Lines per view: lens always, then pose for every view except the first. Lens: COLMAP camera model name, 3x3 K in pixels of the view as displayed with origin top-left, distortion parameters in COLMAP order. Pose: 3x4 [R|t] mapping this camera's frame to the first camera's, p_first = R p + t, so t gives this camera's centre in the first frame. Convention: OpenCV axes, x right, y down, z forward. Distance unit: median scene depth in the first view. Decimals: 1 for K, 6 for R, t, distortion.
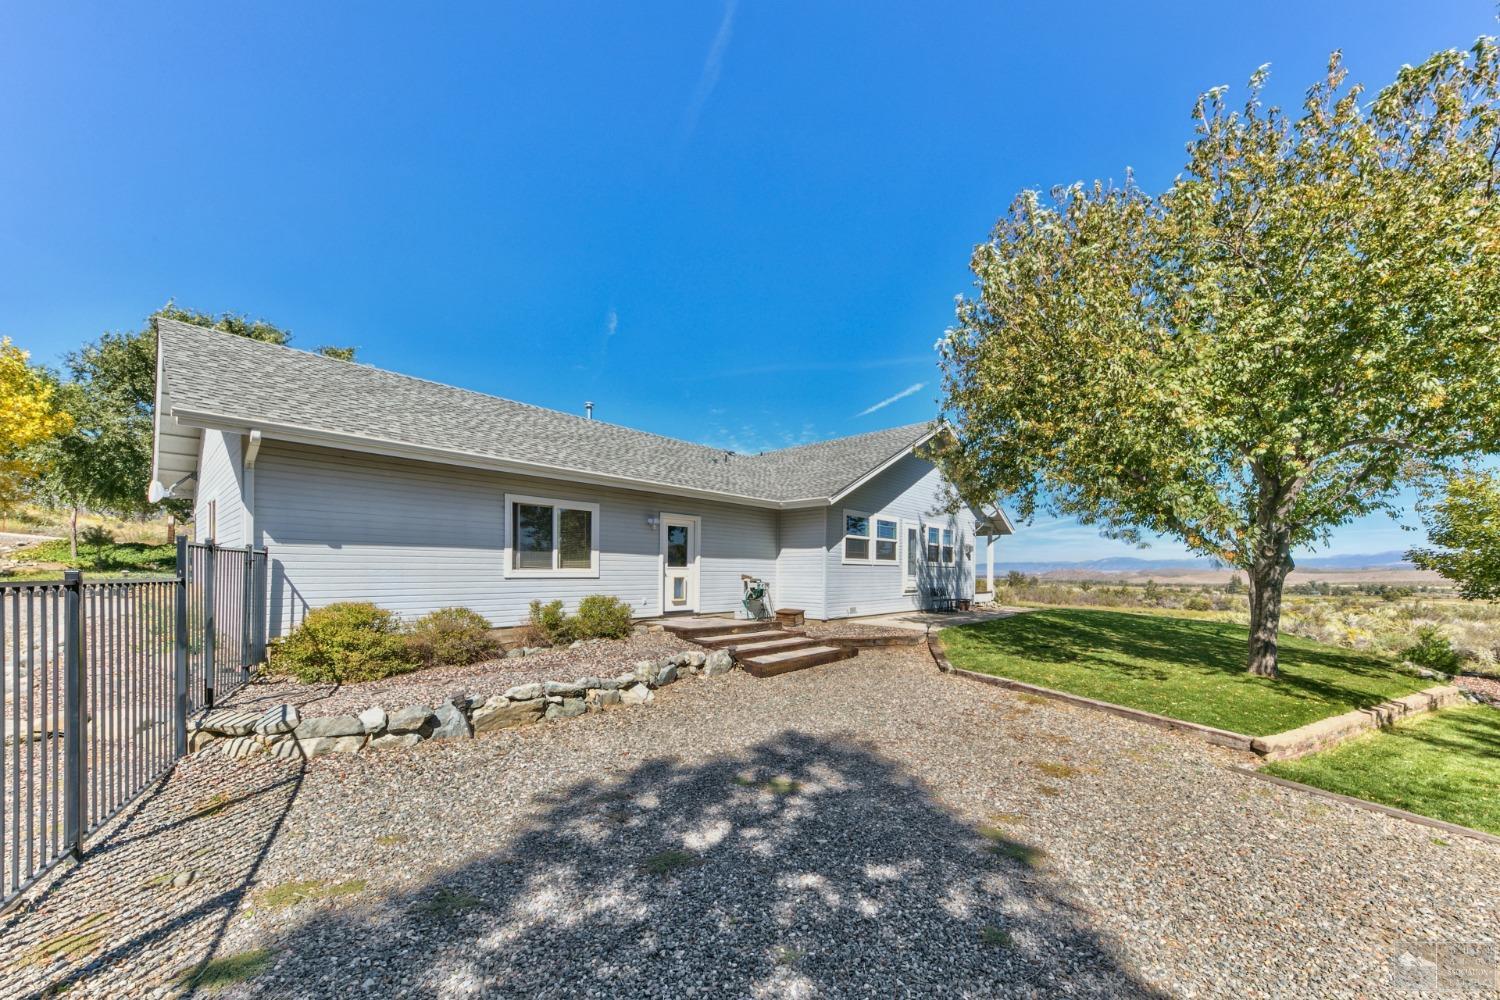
lens RADIAL K [[596.9, 0, 749.7], [0, 596.9, 579.0], [0, 0, 1]] dist [0.000302, -0.000016]
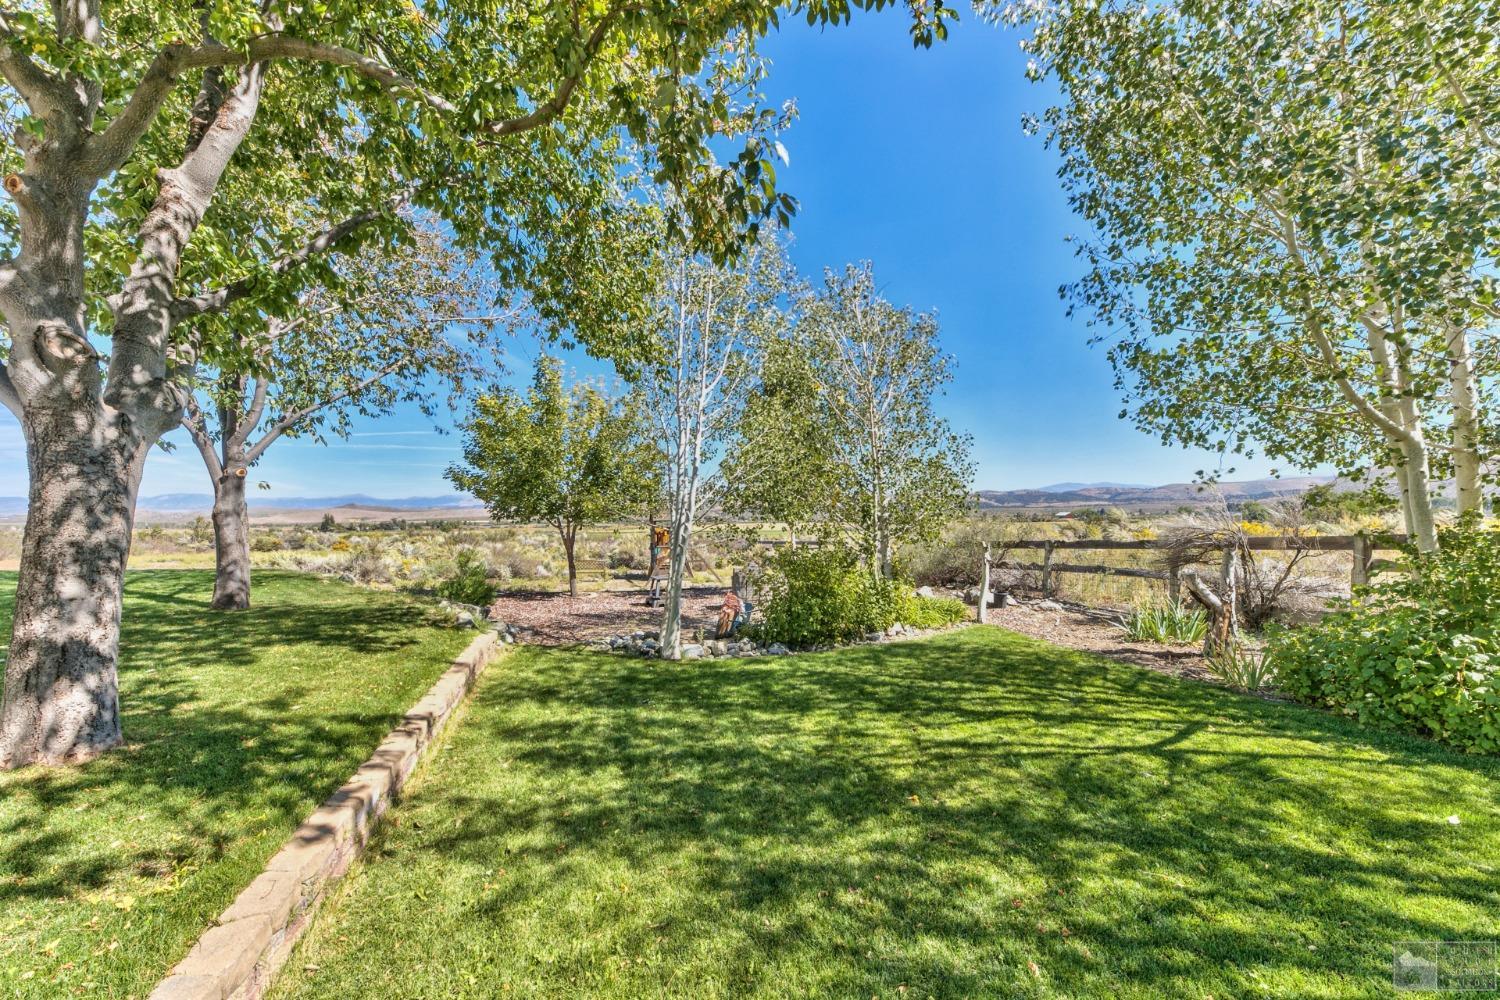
lens RADIAL K [[570.8, 0, 764.4], [0, 570.8, 504.3], [0, 0, 1]] dist [0.014535, -0.000242]
pose [[0.239764, 0.003326, 0.970826, 0.450080], [0.021295, 0.999736, -0.008685, 0.029327], [-0.970598, 0.022756, 0.239629, 0.393567]]
